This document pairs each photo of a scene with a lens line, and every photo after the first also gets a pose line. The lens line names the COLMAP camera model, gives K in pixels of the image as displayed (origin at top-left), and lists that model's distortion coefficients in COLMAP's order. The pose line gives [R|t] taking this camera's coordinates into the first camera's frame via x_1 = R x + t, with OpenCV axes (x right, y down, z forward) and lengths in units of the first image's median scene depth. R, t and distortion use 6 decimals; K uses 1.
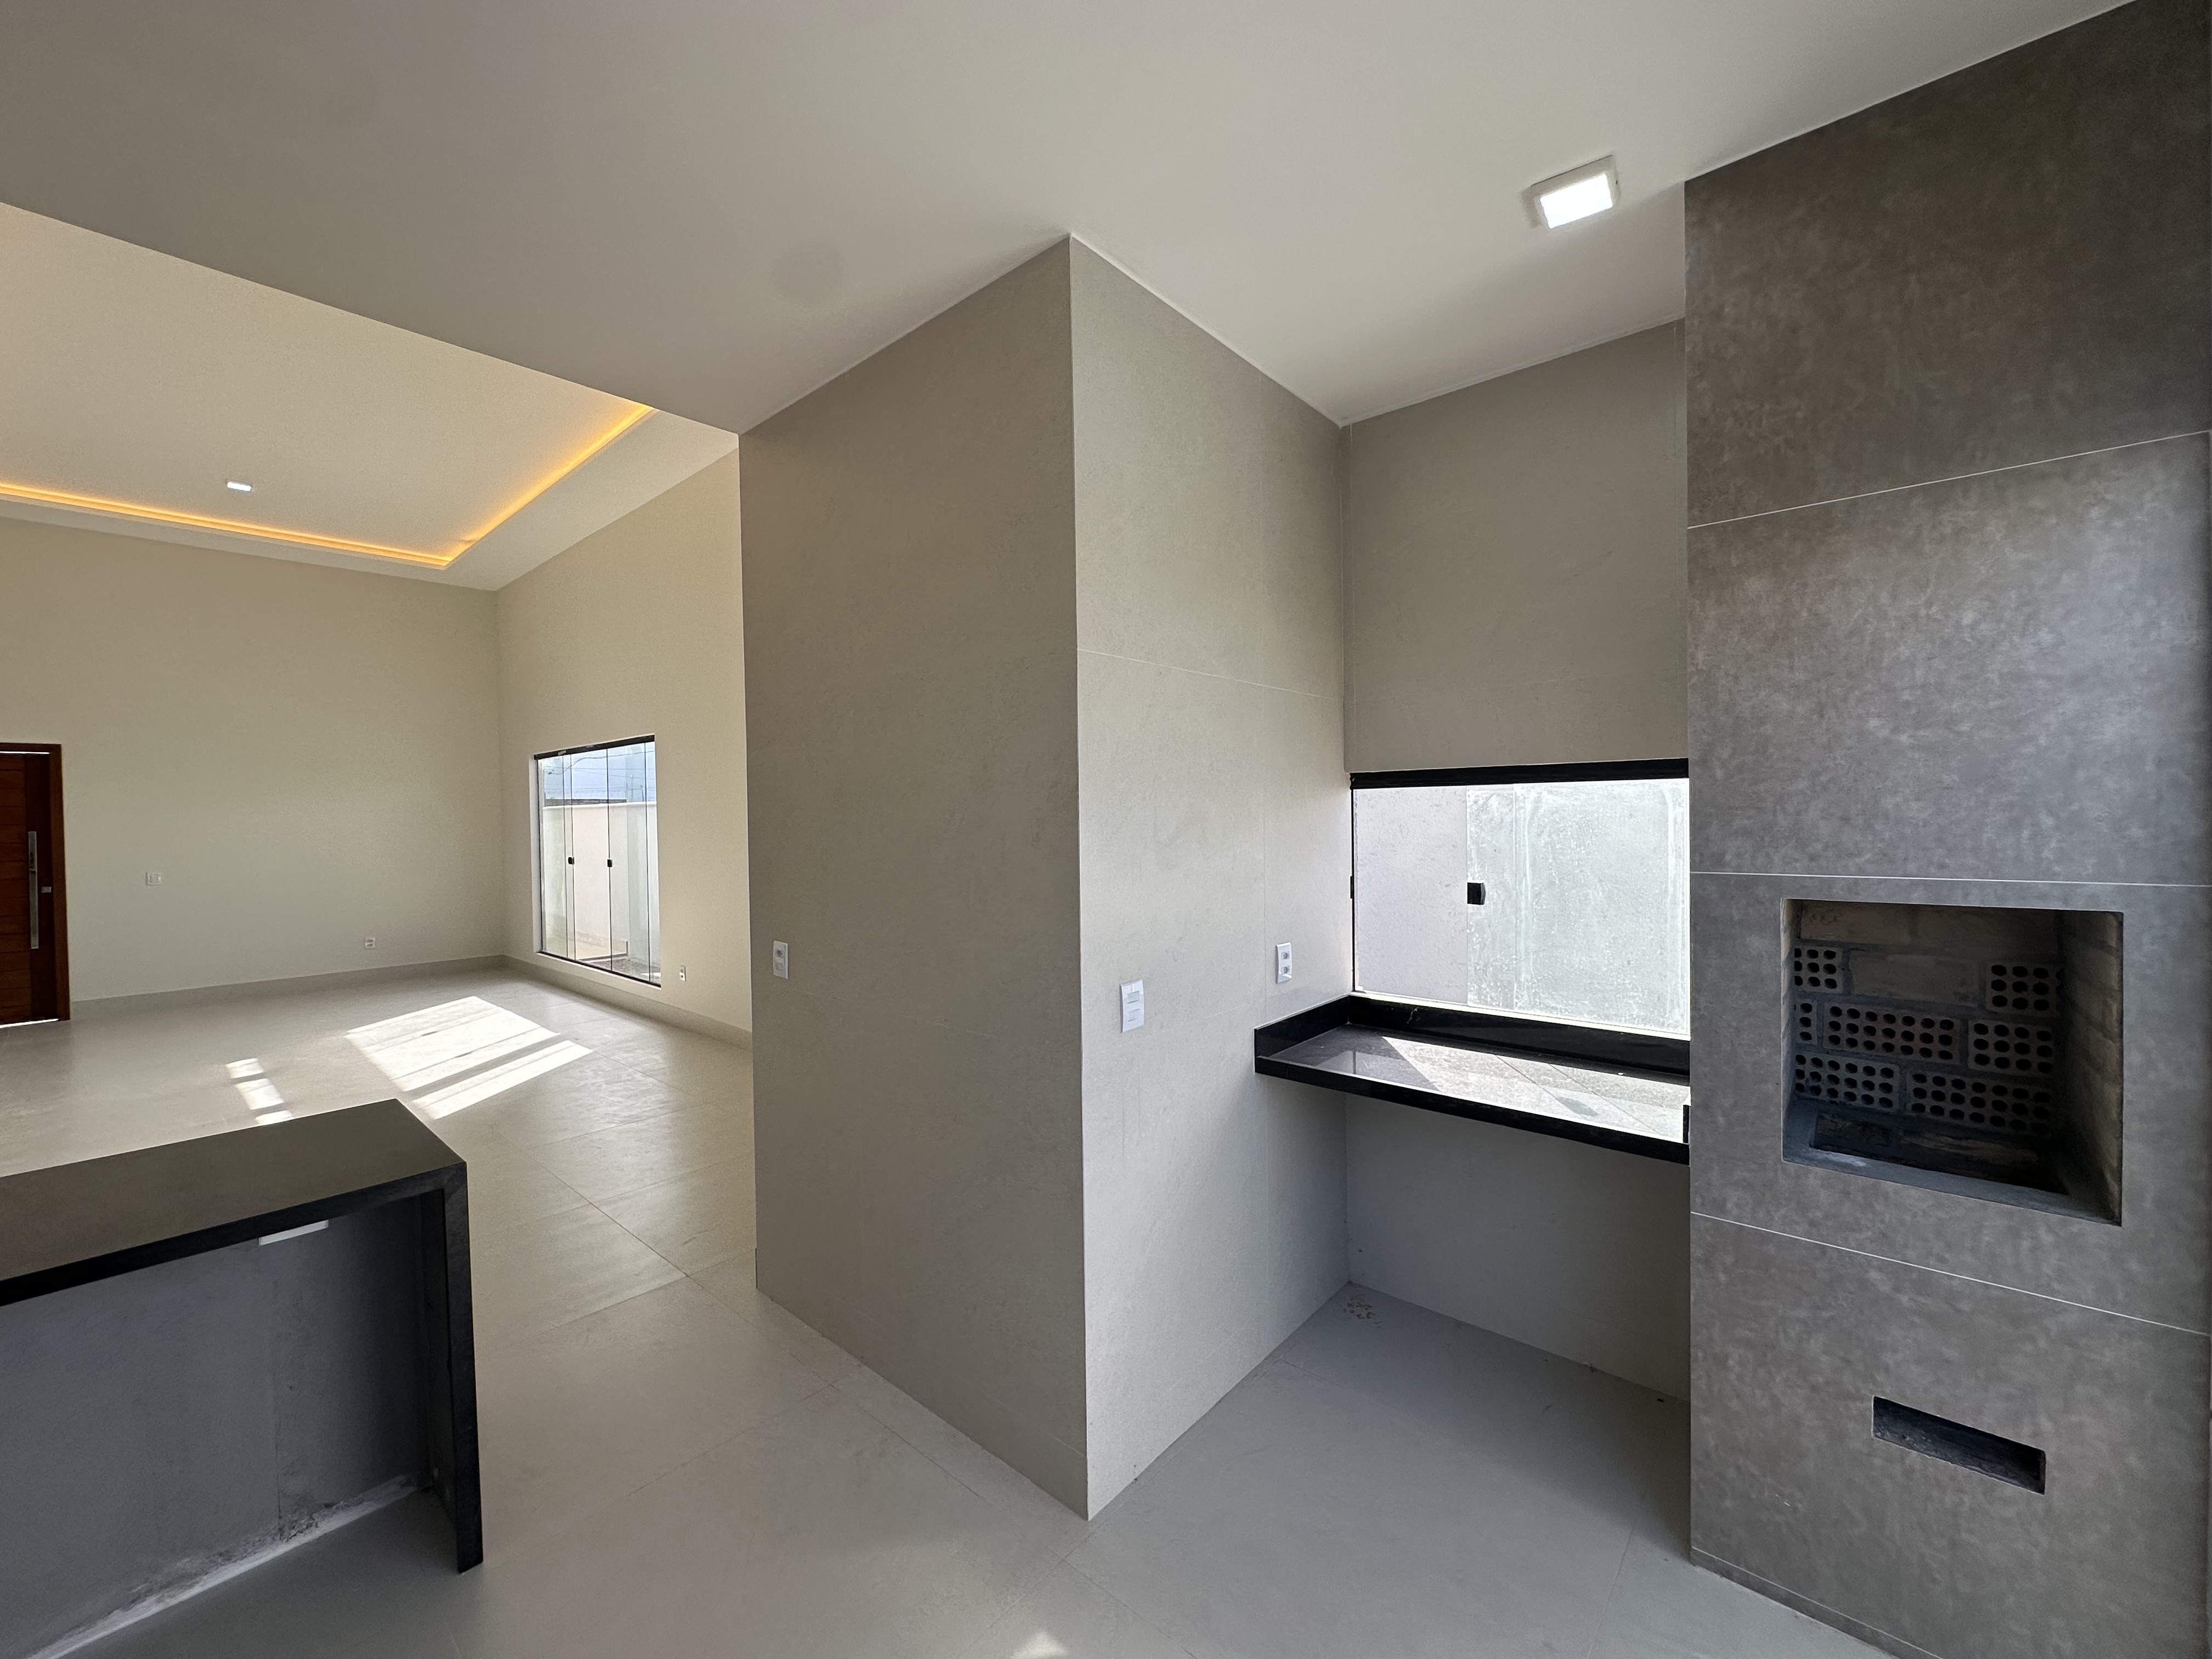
lens RADIAL K [[881.6, 0, 1101.1], [0, 881.6, 827.2], [0, 0, 1]] dist [-0.004384, 0.000237]
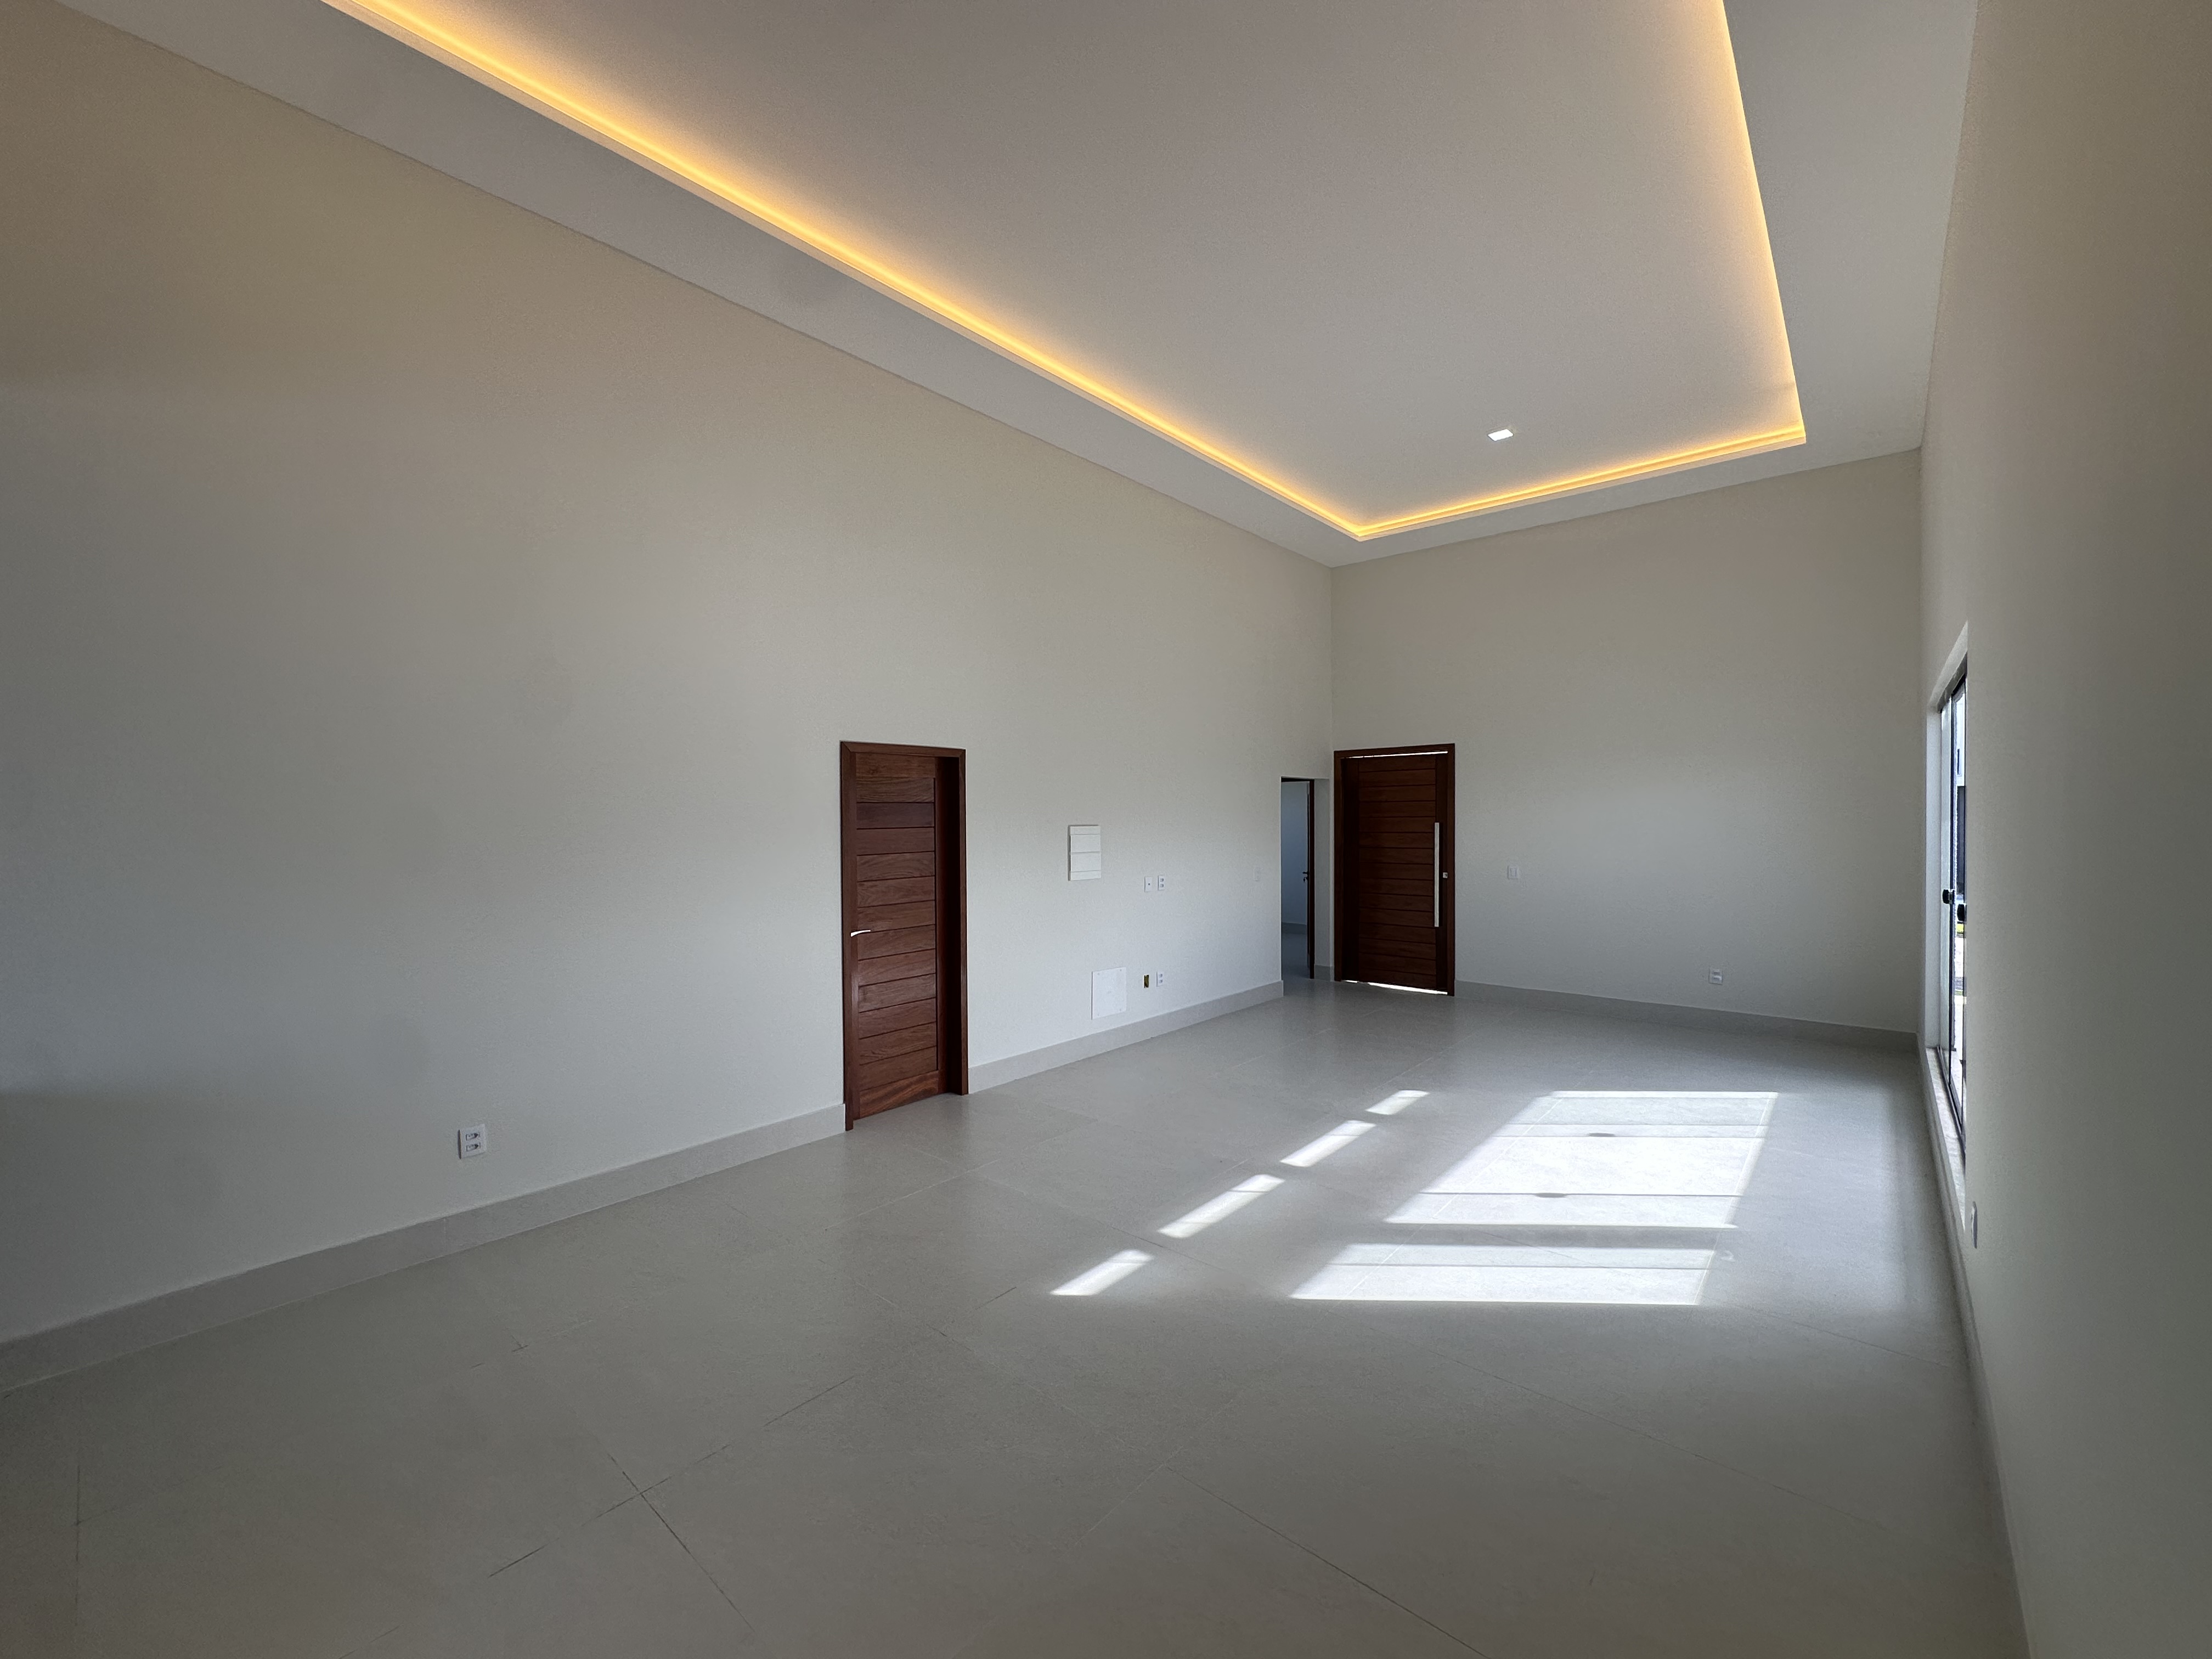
lens RADIAL K [[890.4, 0, 1106.0], [0, 890.4, 829.5], [0, 0, 1]] dist [-0.003830, 0.000084]
pose [[0.014997, 0.032198, -0.999369, -0.083971], [-0.003193, 0.999478, 0.032154, -0.021774], [0.999882, 0.002709, 0.015092, 0.553287]]
